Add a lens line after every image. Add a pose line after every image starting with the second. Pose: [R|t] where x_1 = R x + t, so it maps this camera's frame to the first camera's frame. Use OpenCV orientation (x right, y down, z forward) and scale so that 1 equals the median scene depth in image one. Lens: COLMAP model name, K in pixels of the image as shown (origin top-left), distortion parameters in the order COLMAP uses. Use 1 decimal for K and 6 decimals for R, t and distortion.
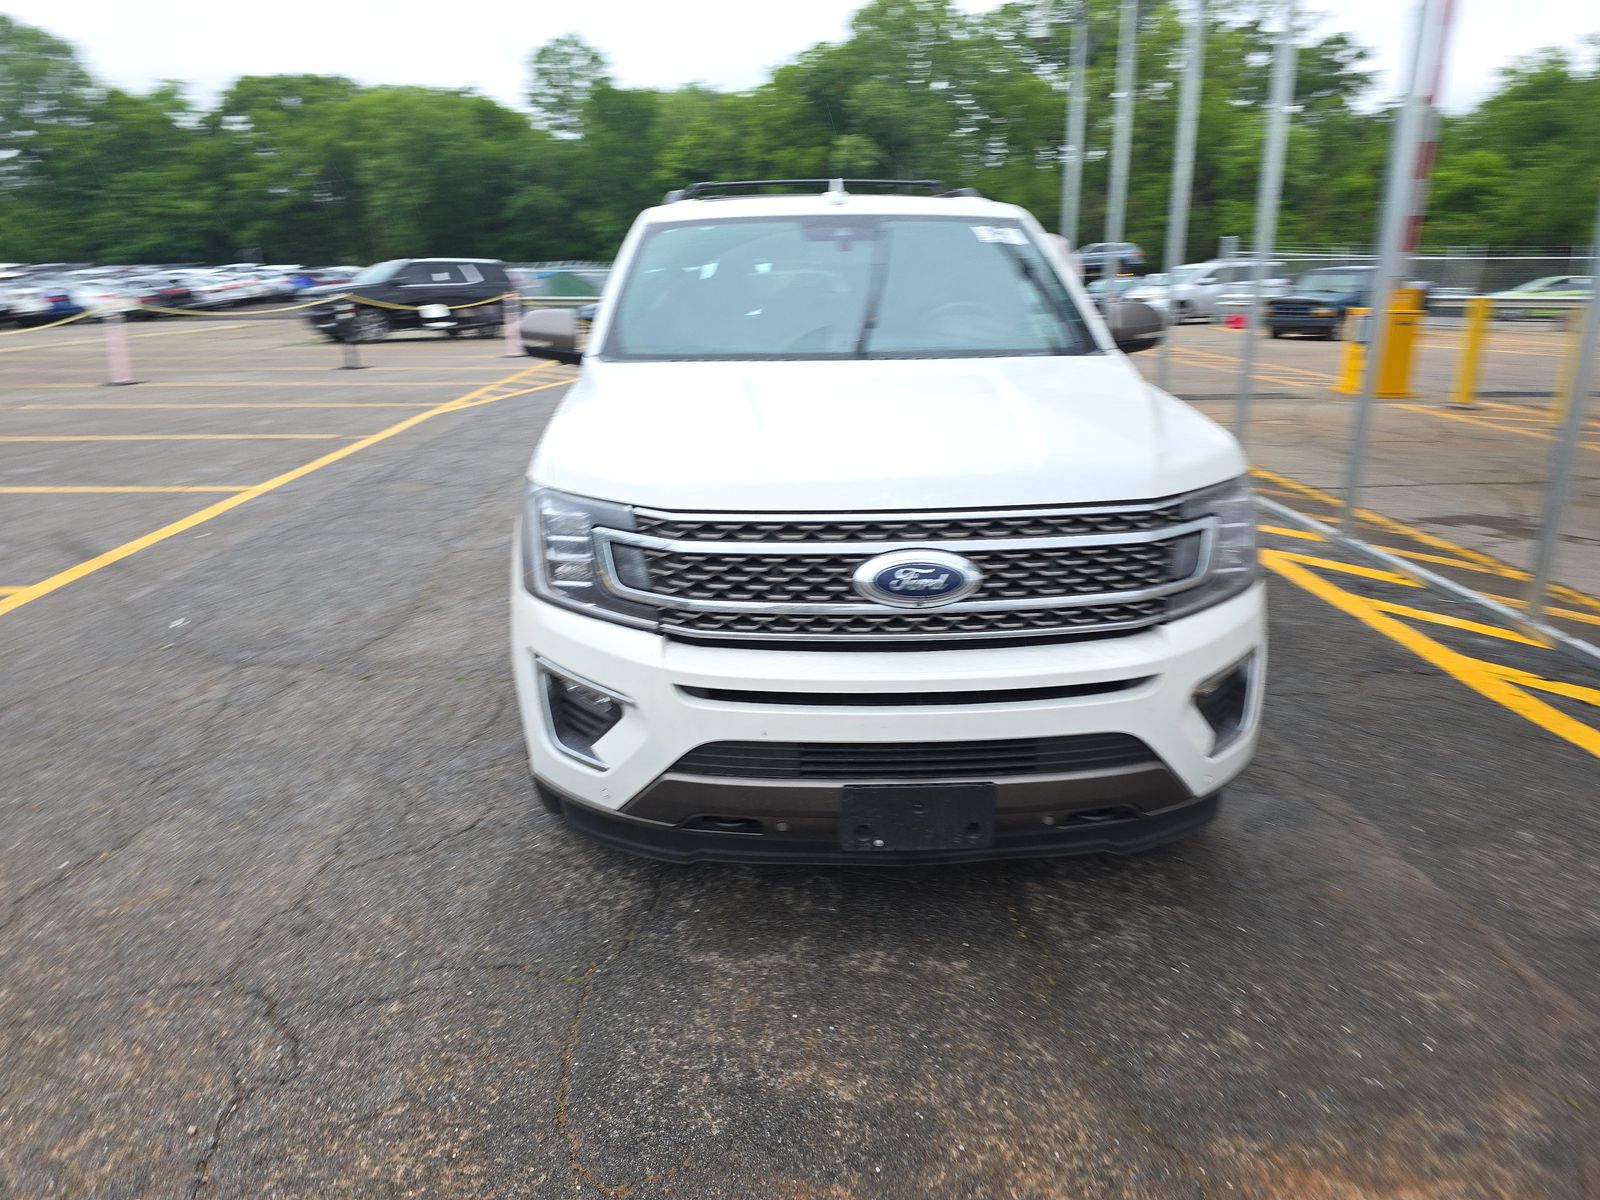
lens RADIAL K [[1085.5, 0, 767.0], [0, 1085.5, 560.0], [0, 0, 1]] dist [0.027923, -0.016685]
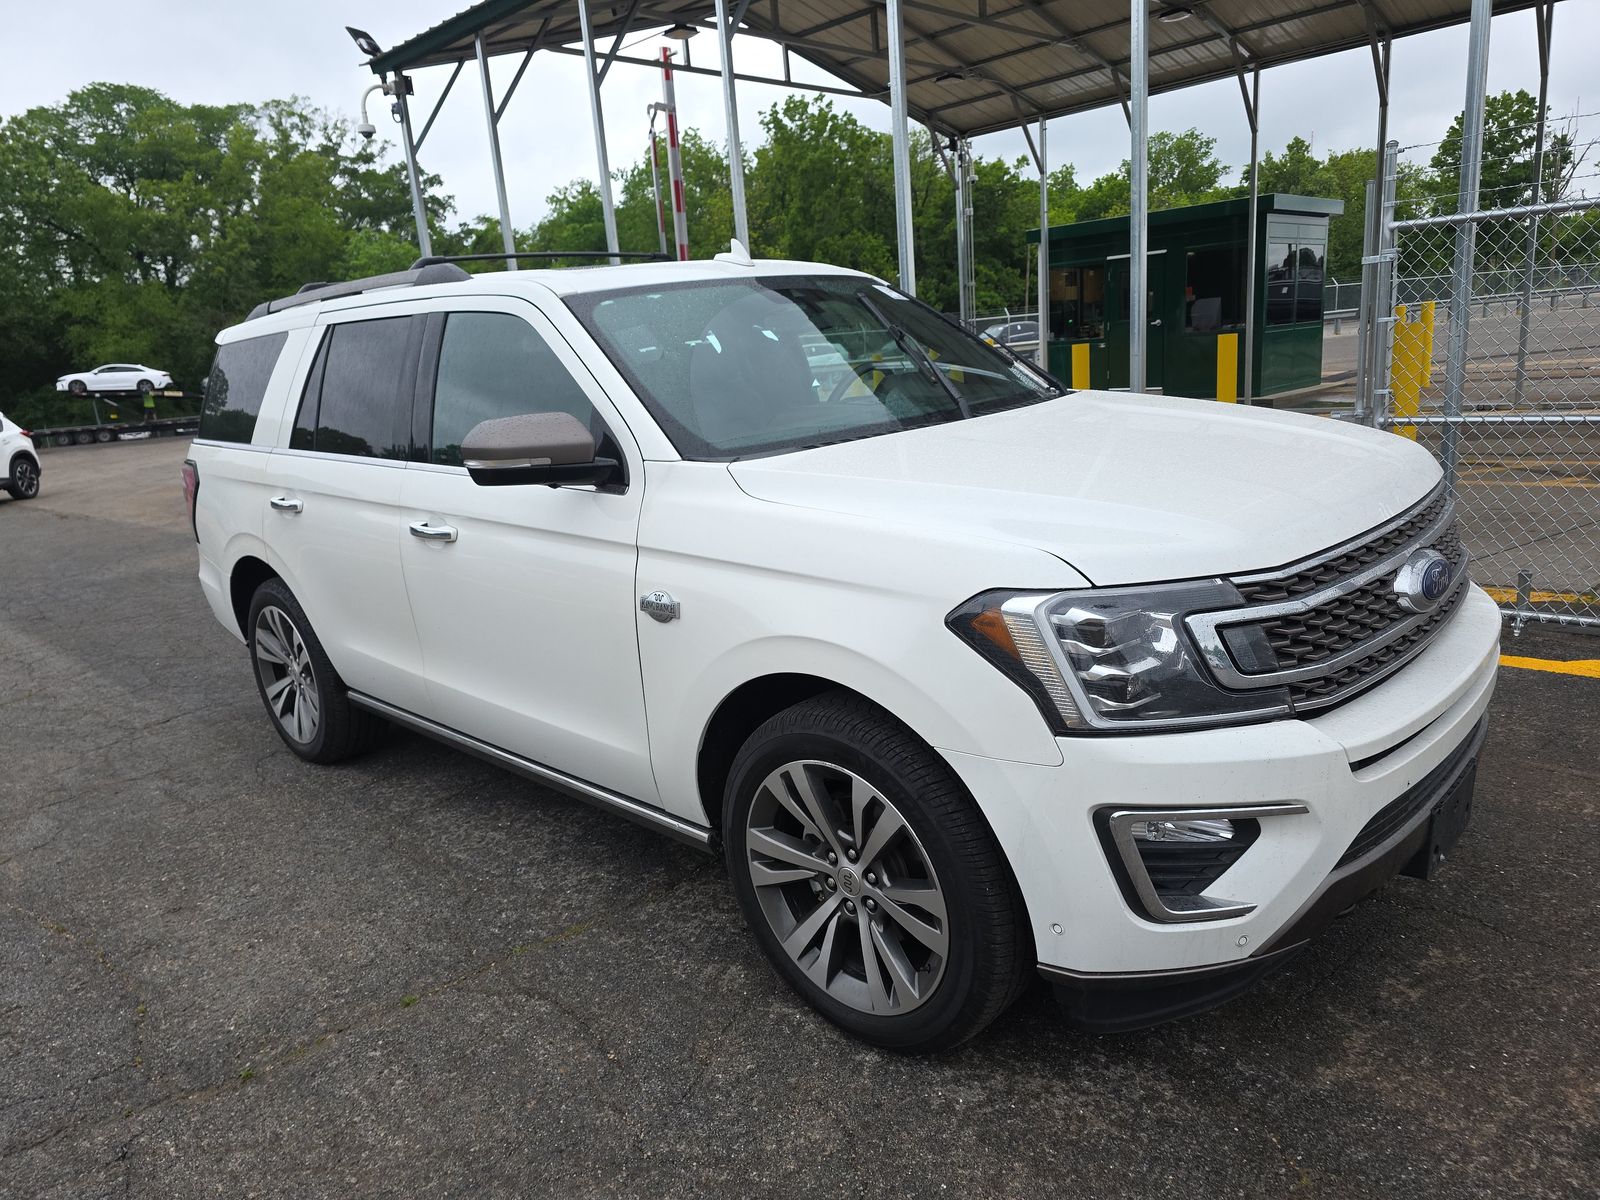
lens RADIAL K [[1085.5, 0, 802.2], [0, 1085.5, 594.7], [0, 0, 1]] dist [0.027923, -0.016685]
pose [[0.715903, -0.225547, 0.660766, -0.782396], [0.270431, 0.962088, 0.035405, -0.132894], [-0.643701, 0.153345, 0.749757, 0.527033]]
